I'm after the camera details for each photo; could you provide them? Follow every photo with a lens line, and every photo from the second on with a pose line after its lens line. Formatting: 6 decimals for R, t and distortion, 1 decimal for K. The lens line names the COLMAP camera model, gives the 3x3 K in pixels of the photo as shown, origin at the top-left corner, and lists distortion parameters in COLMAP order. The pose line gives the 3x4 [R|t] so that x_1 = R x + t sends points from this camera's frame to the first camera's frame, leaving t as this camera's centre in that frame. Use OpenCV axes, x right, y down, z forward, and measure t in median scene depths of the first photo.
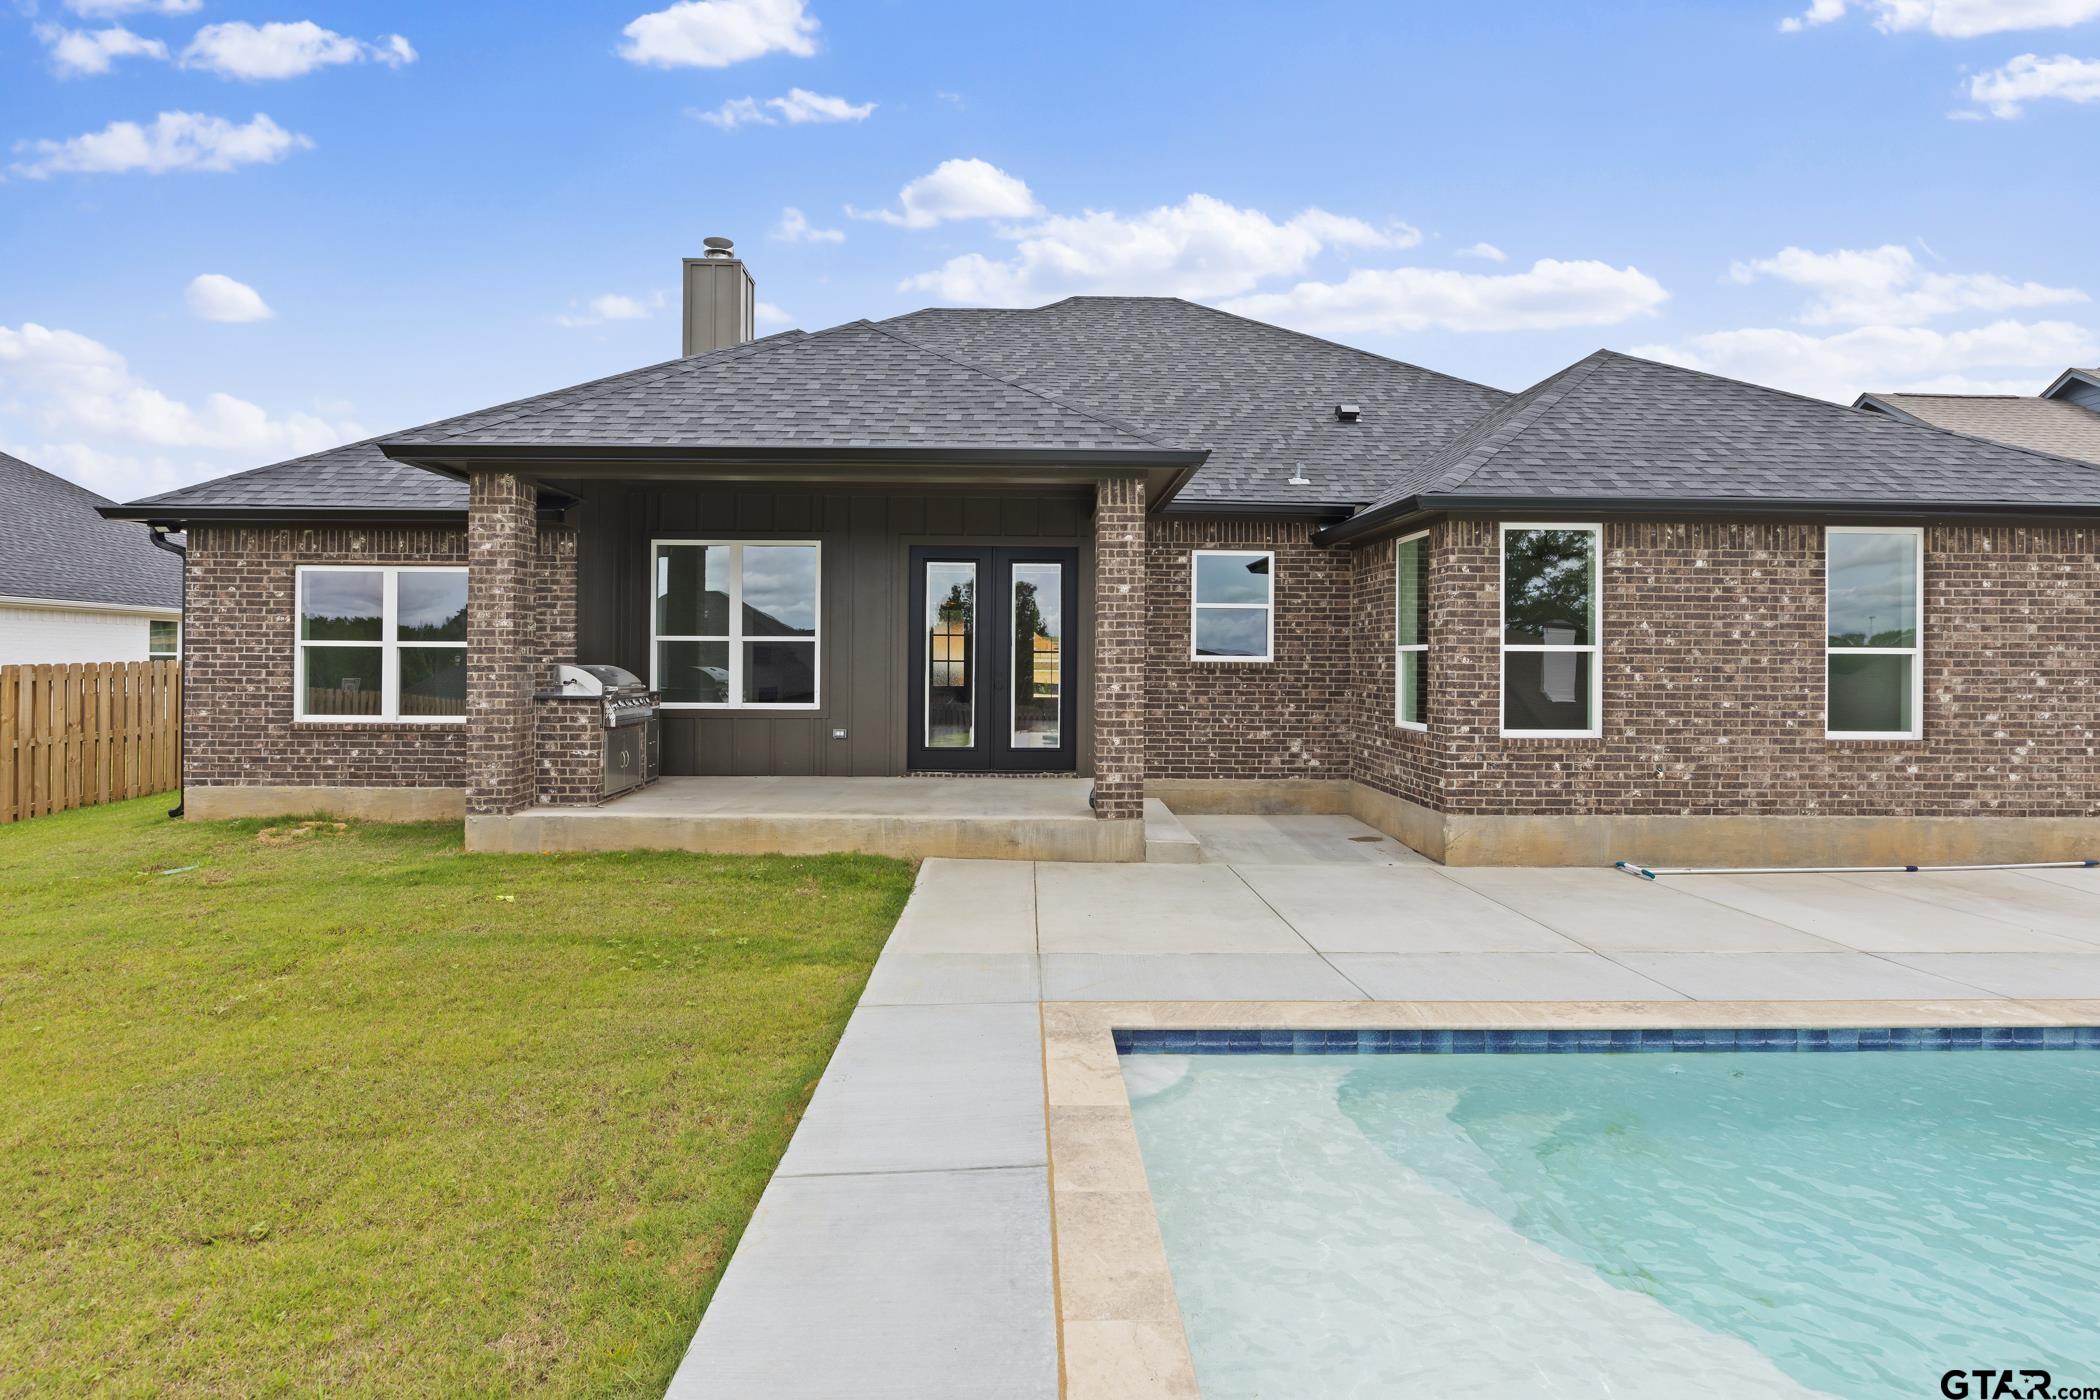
lens RADIAL K [[712.9, 0, 1050.0], [0, 712.9, 700.0], [0, 0, 1]] dist [-0.000264, 0.000014]
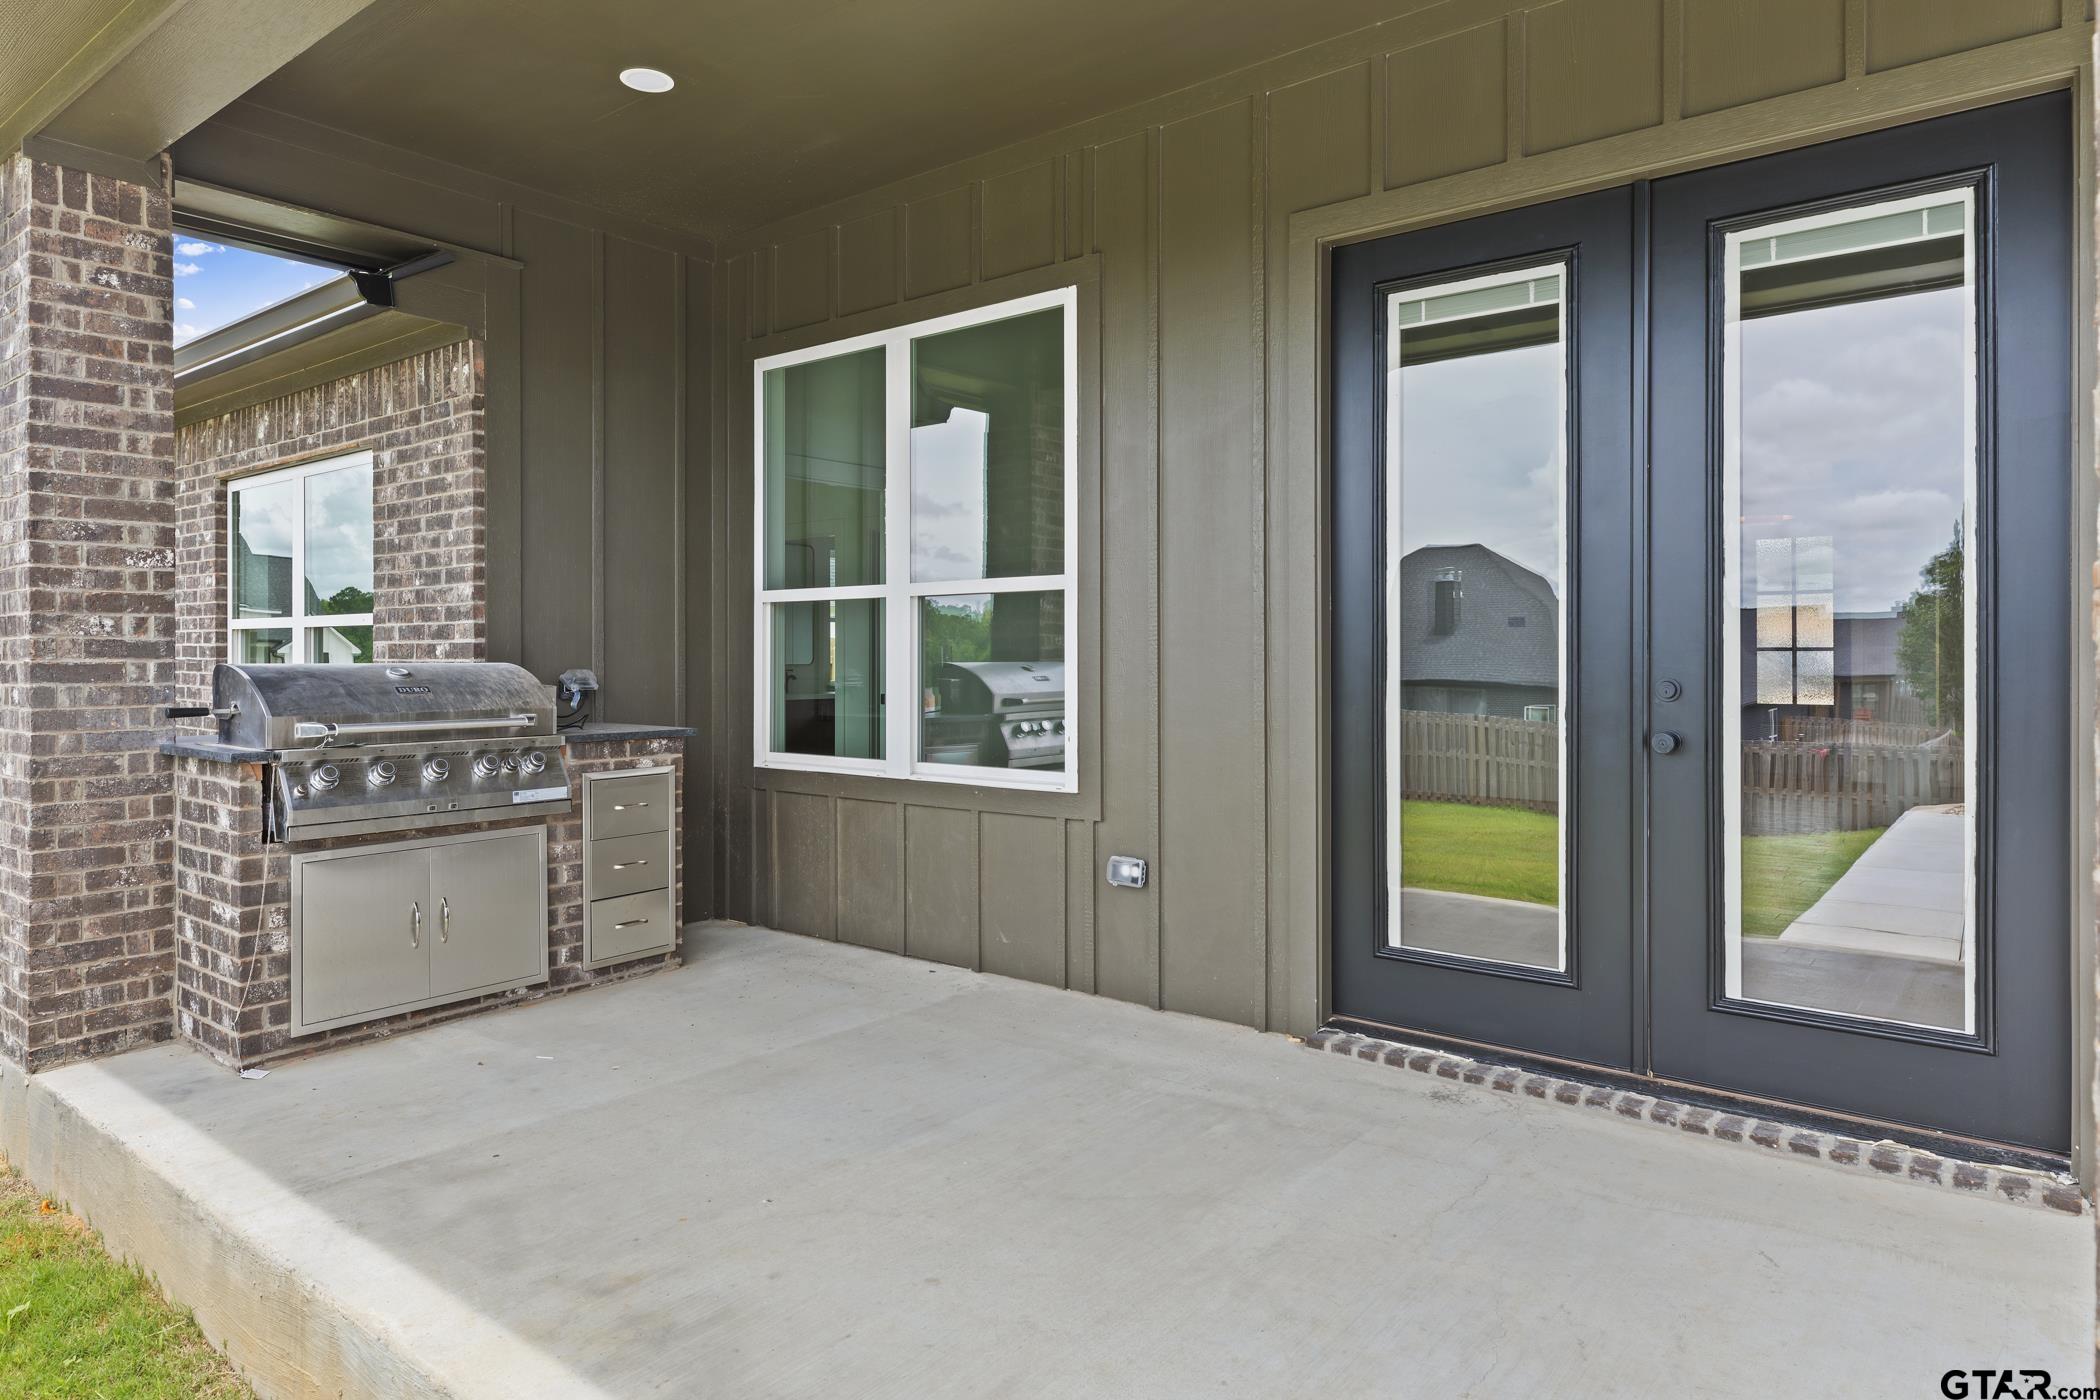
lens RADIAL K [[1279.1, 0, 1050.0], [0, 1279.1, 700.0], [0, 0, 1]] dist [0.001615, -0.000308]
pose [[0.766874, 0.020925, -0.641457, 0.051722], [-0.033035, 0.999430, -0.006891, -0.027760], [0.640947, 0.026476, 0.767128, 0.534470]]
